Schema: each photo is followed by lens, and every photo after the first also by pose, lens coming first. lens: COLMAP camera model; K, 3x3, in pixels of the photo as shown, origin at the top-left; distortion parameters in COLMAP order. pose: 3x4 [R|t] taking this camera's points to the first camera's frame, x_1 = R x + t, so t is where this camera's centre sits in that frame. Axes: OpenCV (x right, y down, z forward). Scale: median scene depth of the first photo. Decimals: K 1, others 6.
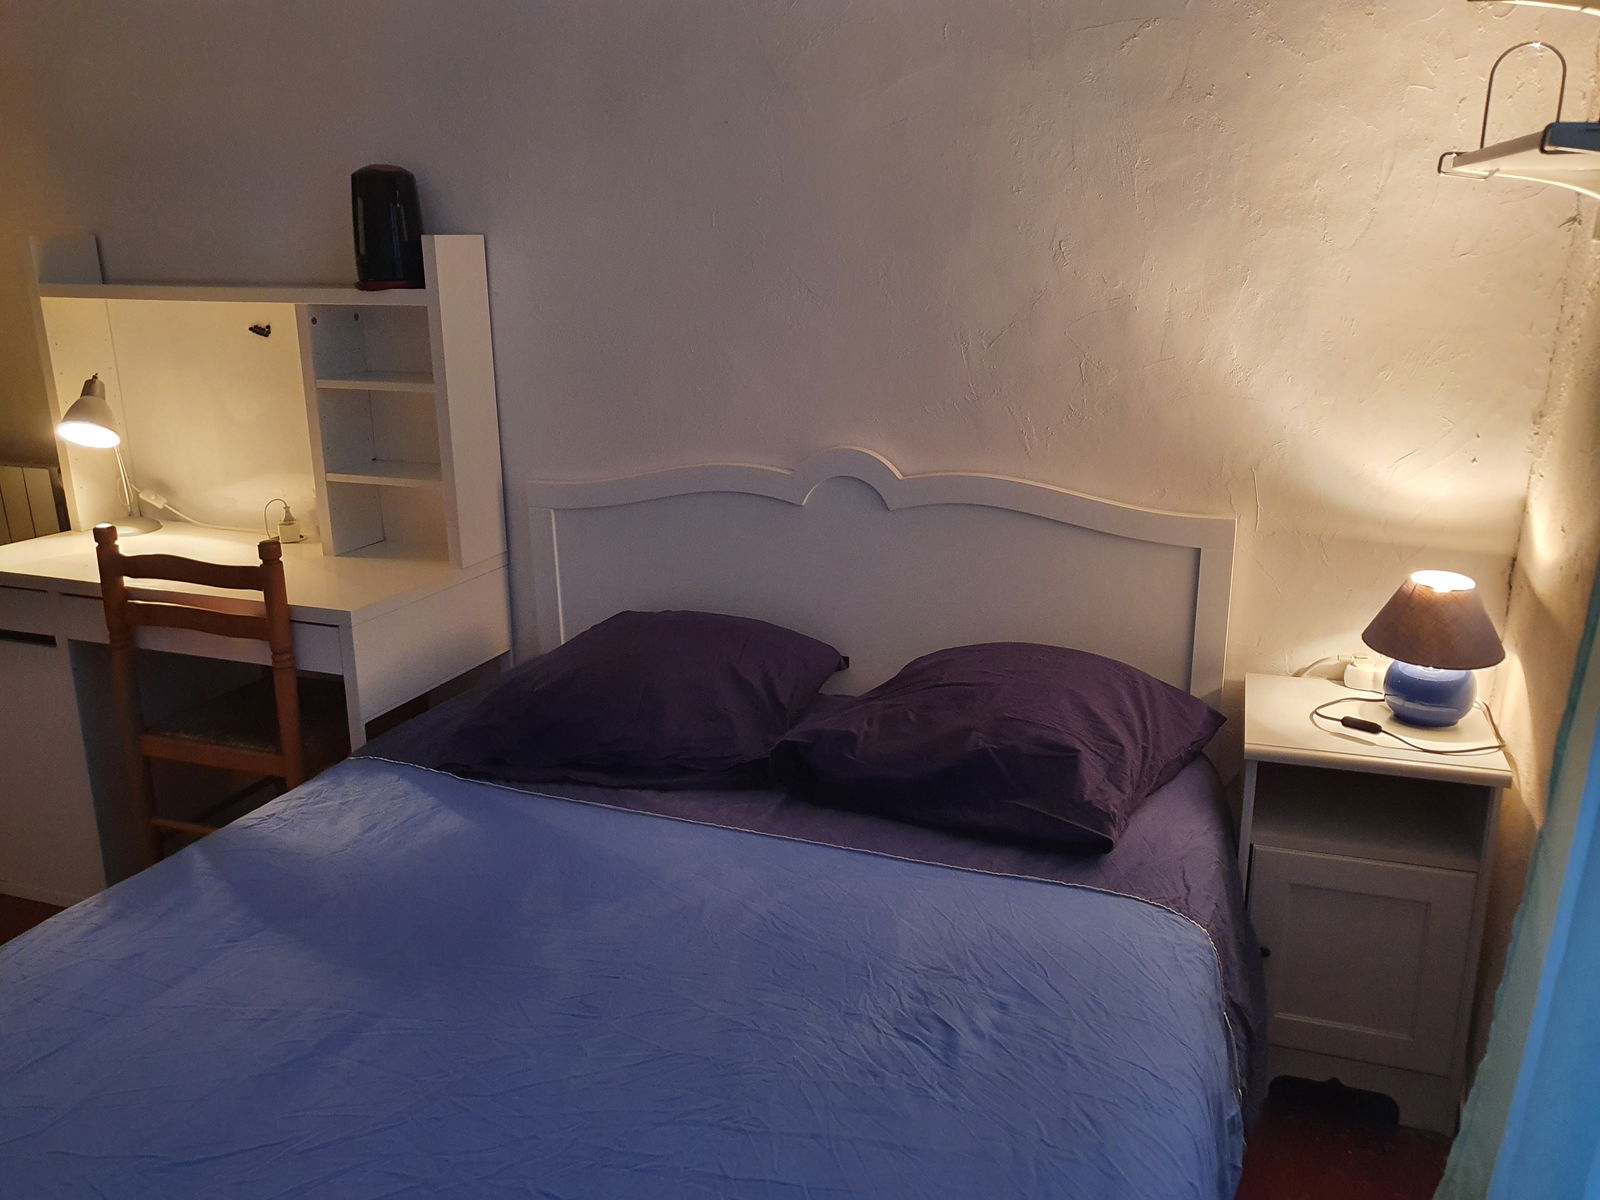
lens RADIAL K [[1237.0, 0, 812.2], [0, 1237.0, 613.4], [0, 0, 1]] dist [0.009043, -0.029467]
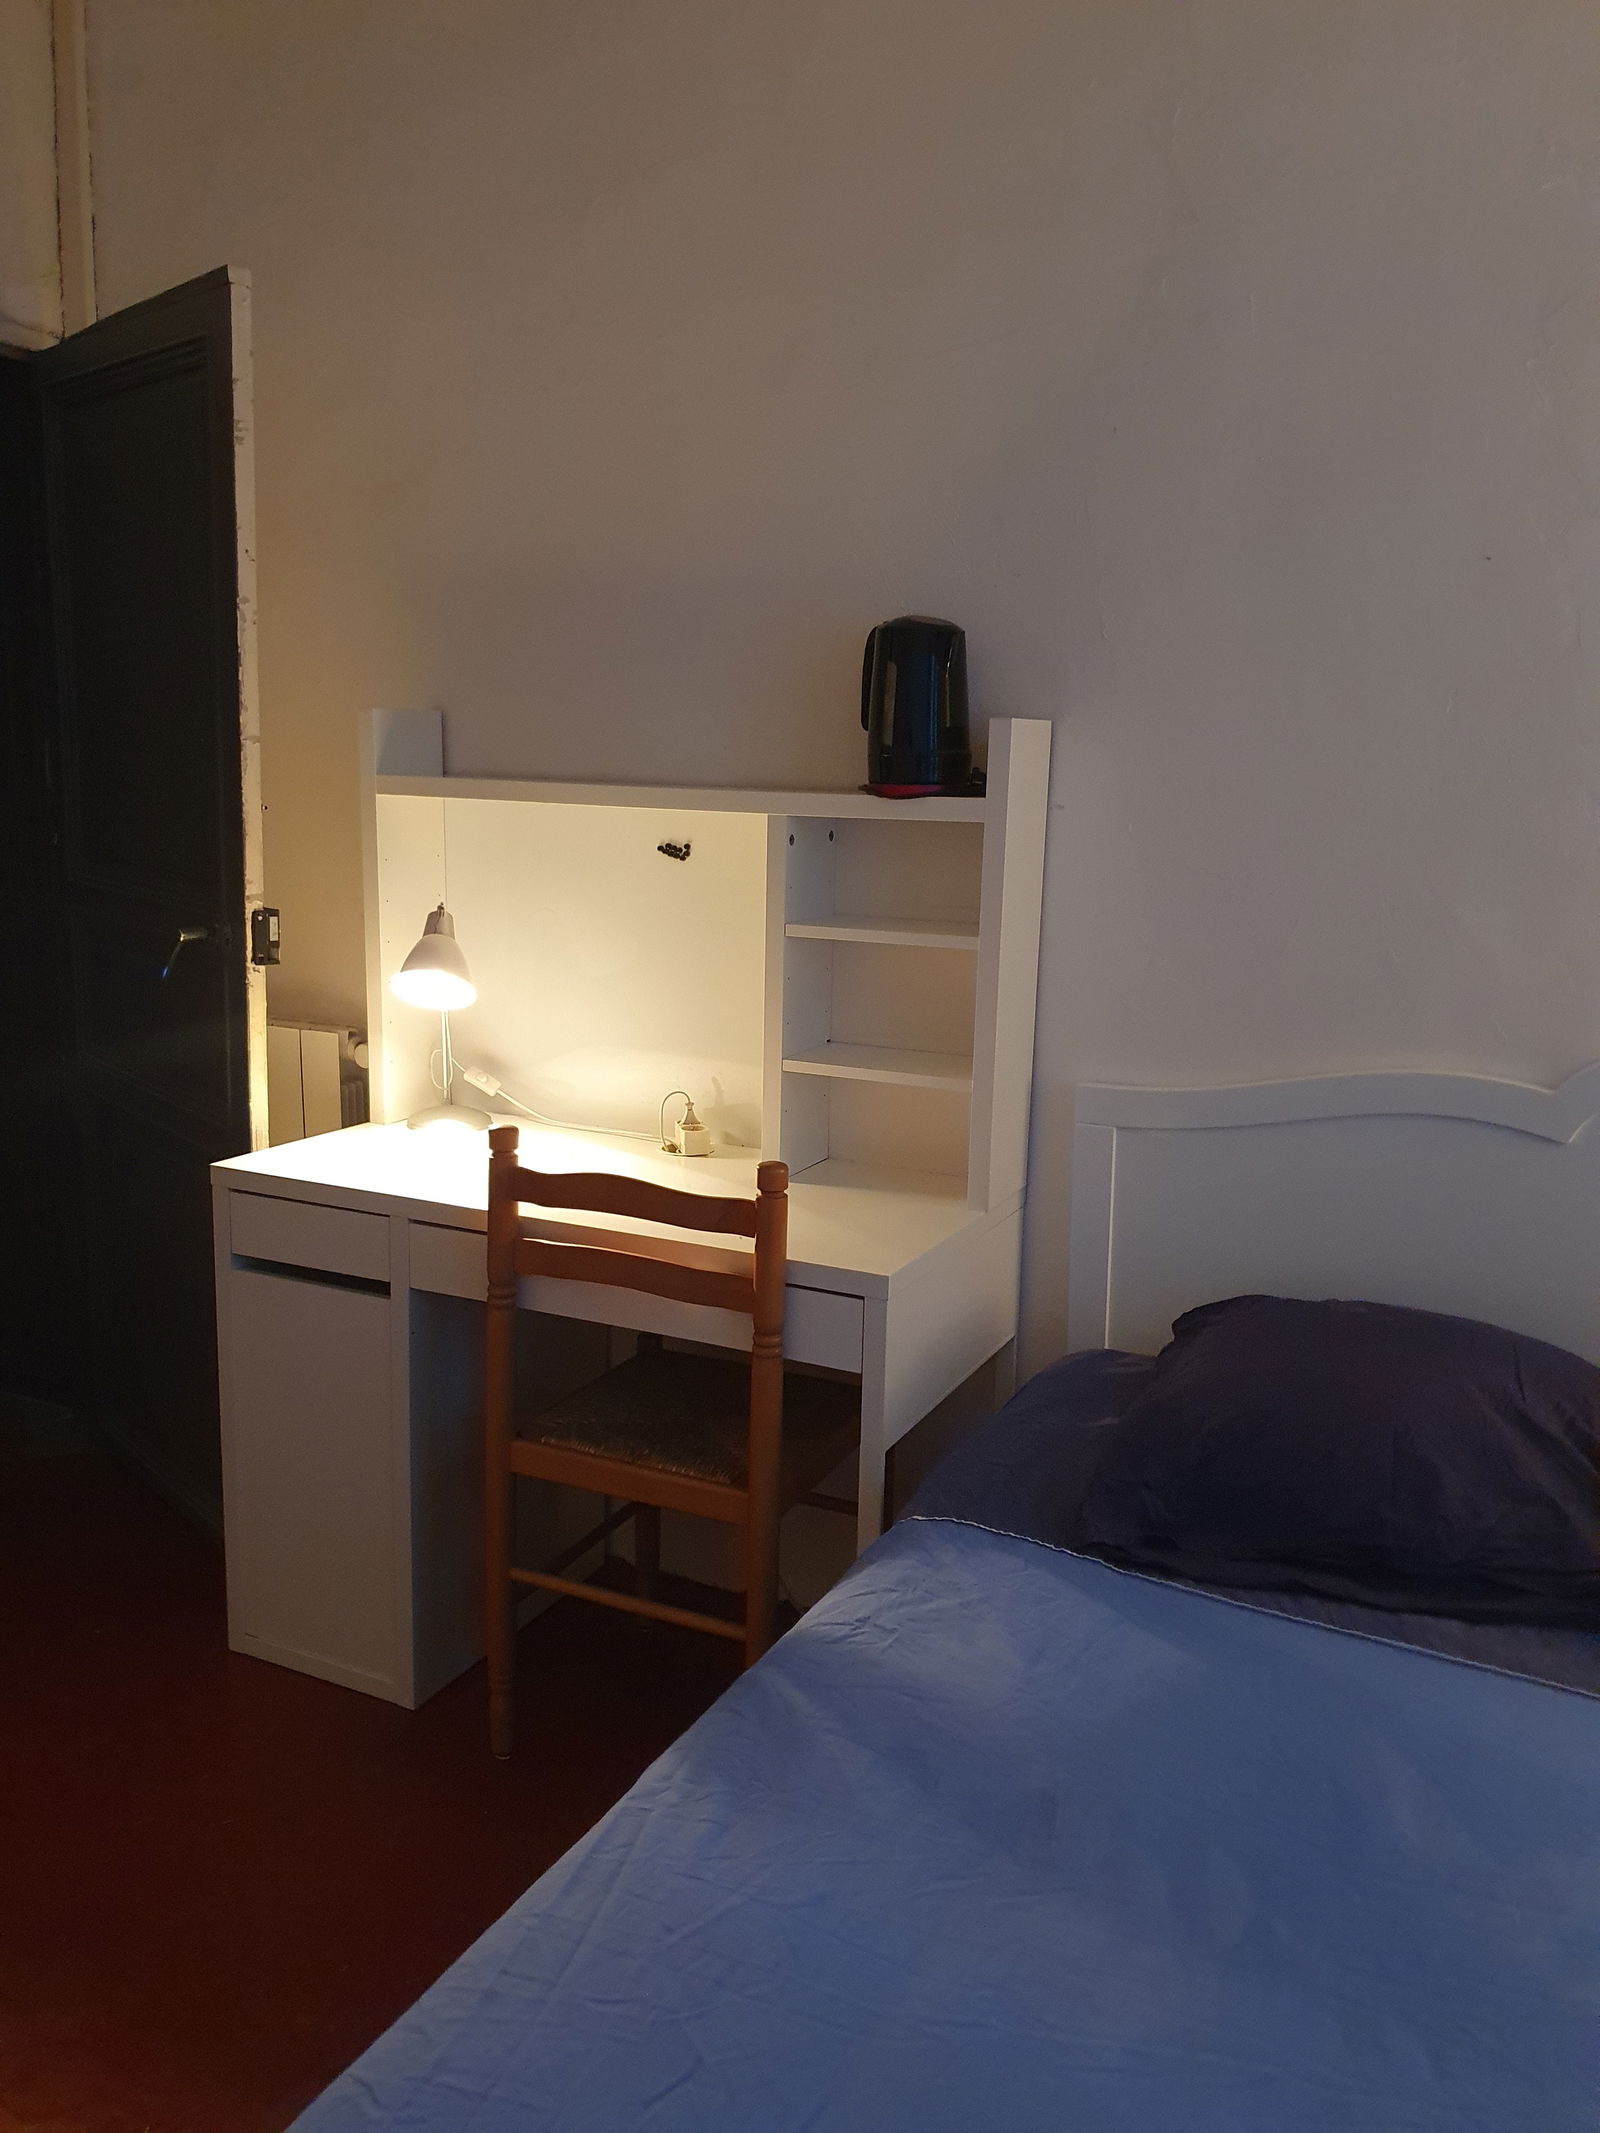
lens RADIAL K [[1649.0, 0, 802.2], [0, 1649.0, 1053.6], [0, 0, 1]] dist [0.009043, -0.029467]
pose [[0.992360, 0.044133, -0.115215, -0.298051], [-0.057057, 0.992136, -0.111403, -0.017677], [0.109393, 0.117126, 0.987074, 0.118451]]
